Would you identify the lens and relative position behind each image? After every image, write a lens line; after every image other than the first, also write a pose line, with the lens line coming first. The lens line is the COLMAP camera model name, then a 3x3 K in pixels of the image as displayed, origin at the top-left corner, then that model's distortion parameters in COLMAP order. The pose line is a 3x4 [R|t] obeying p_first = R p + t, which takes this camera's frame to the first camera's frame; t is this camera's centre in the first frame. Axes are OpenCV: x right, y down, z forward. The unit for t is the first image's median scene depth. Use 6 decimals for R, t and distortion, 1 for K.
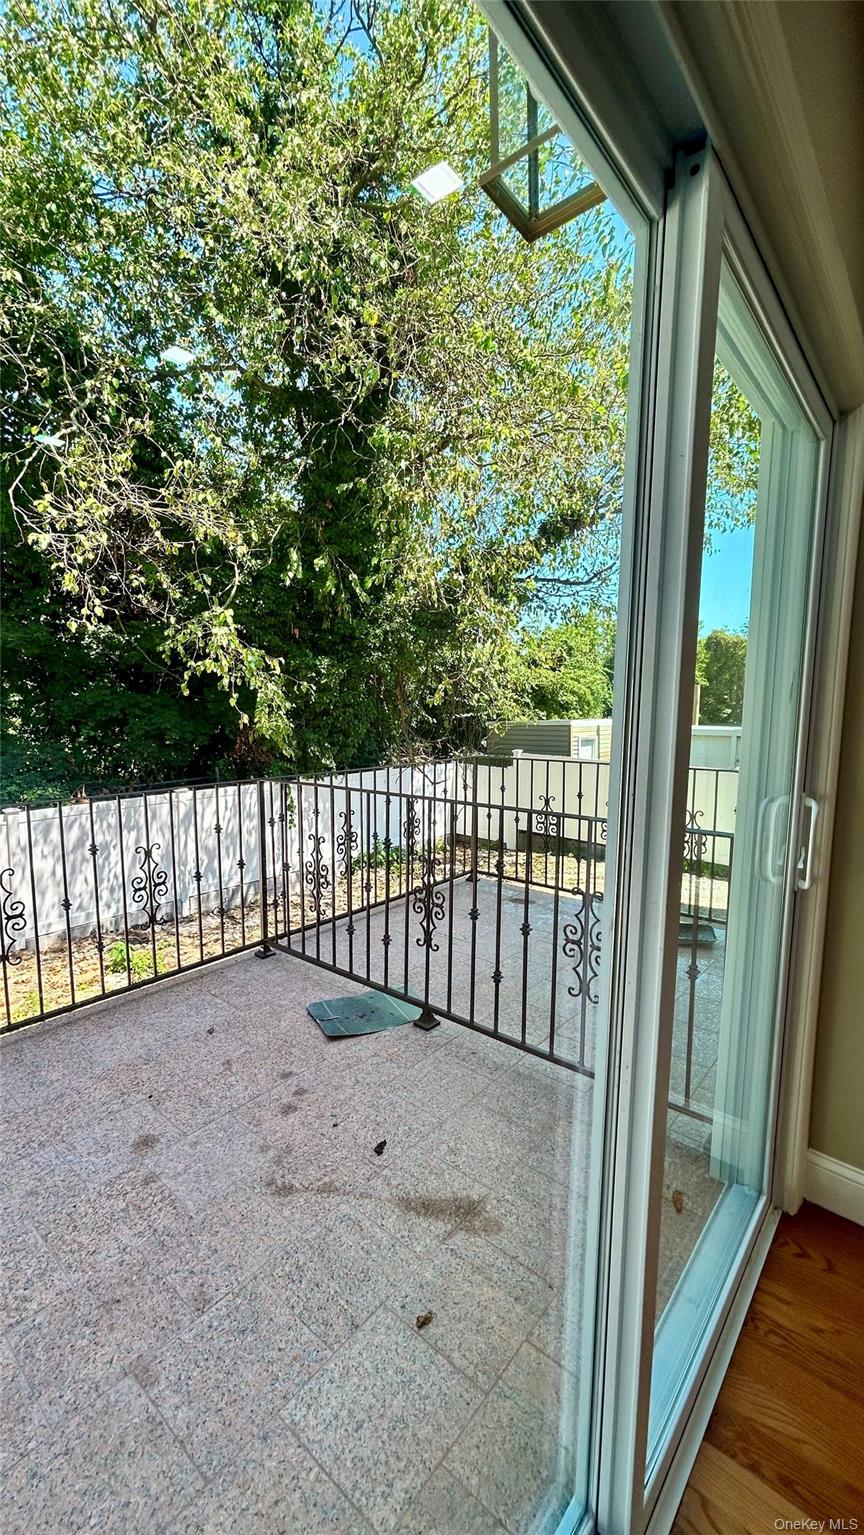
lens RADIAL K [[623.2, 0, 448.0], [0, 623.2, 760.0], [0, 0, 1]] dist [0.000881, -0.000562]
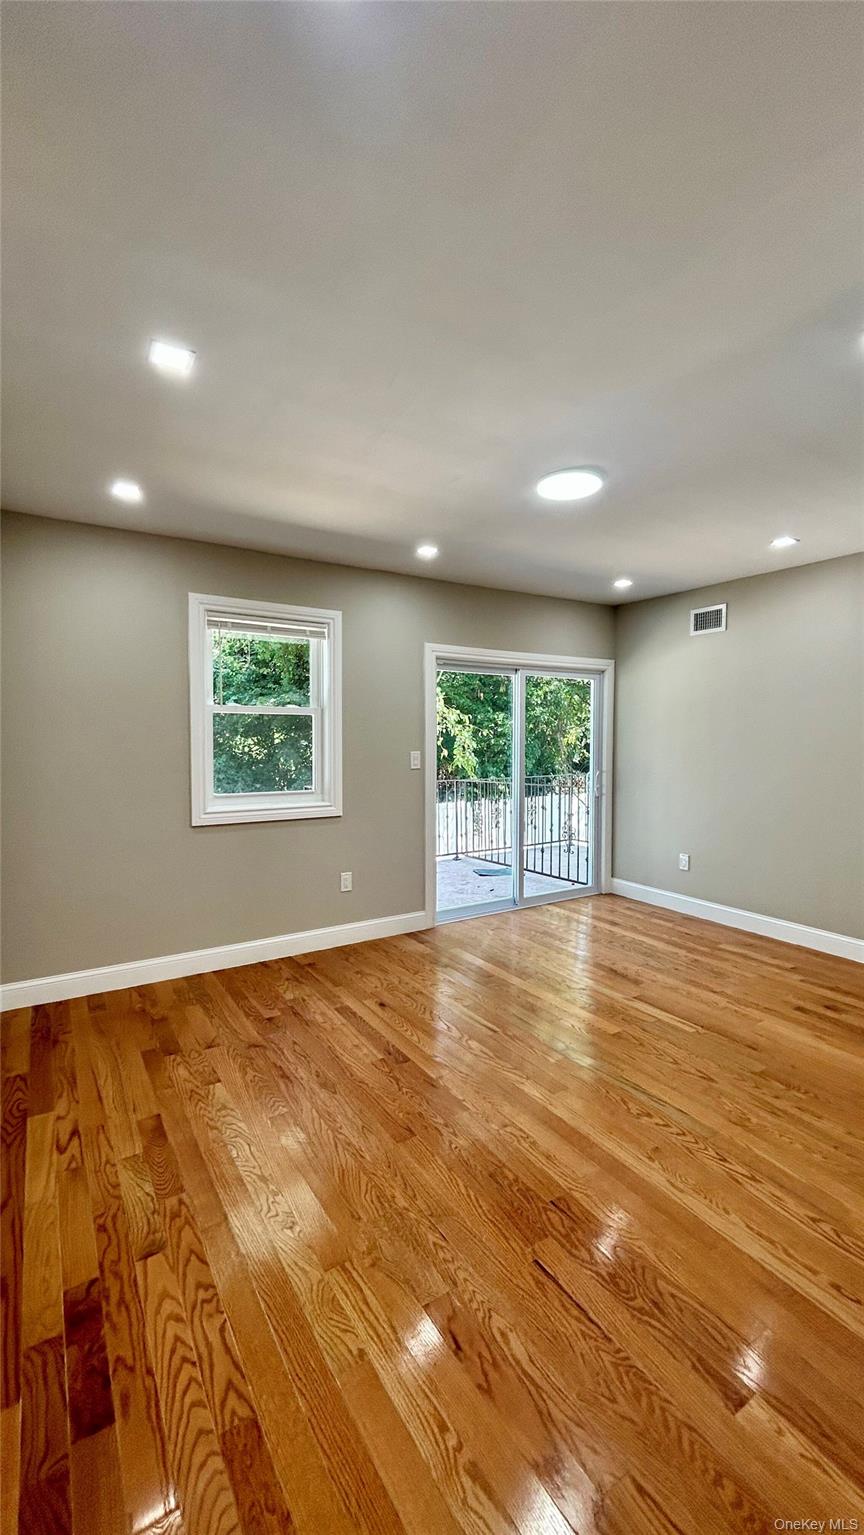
lens RADIAL K [[623.2, 0, 452.8], [0, 623.2, 759.2], [0, 0, 1]] dist [0.000881, -0.000562]
pose [[0.954992, 0.003868, -0.296607, 0.121882], [-0.025396, 0.997310, -0.068763, 0.042878], [0.295543, 0.073201, 0.952521, -0.385007]]
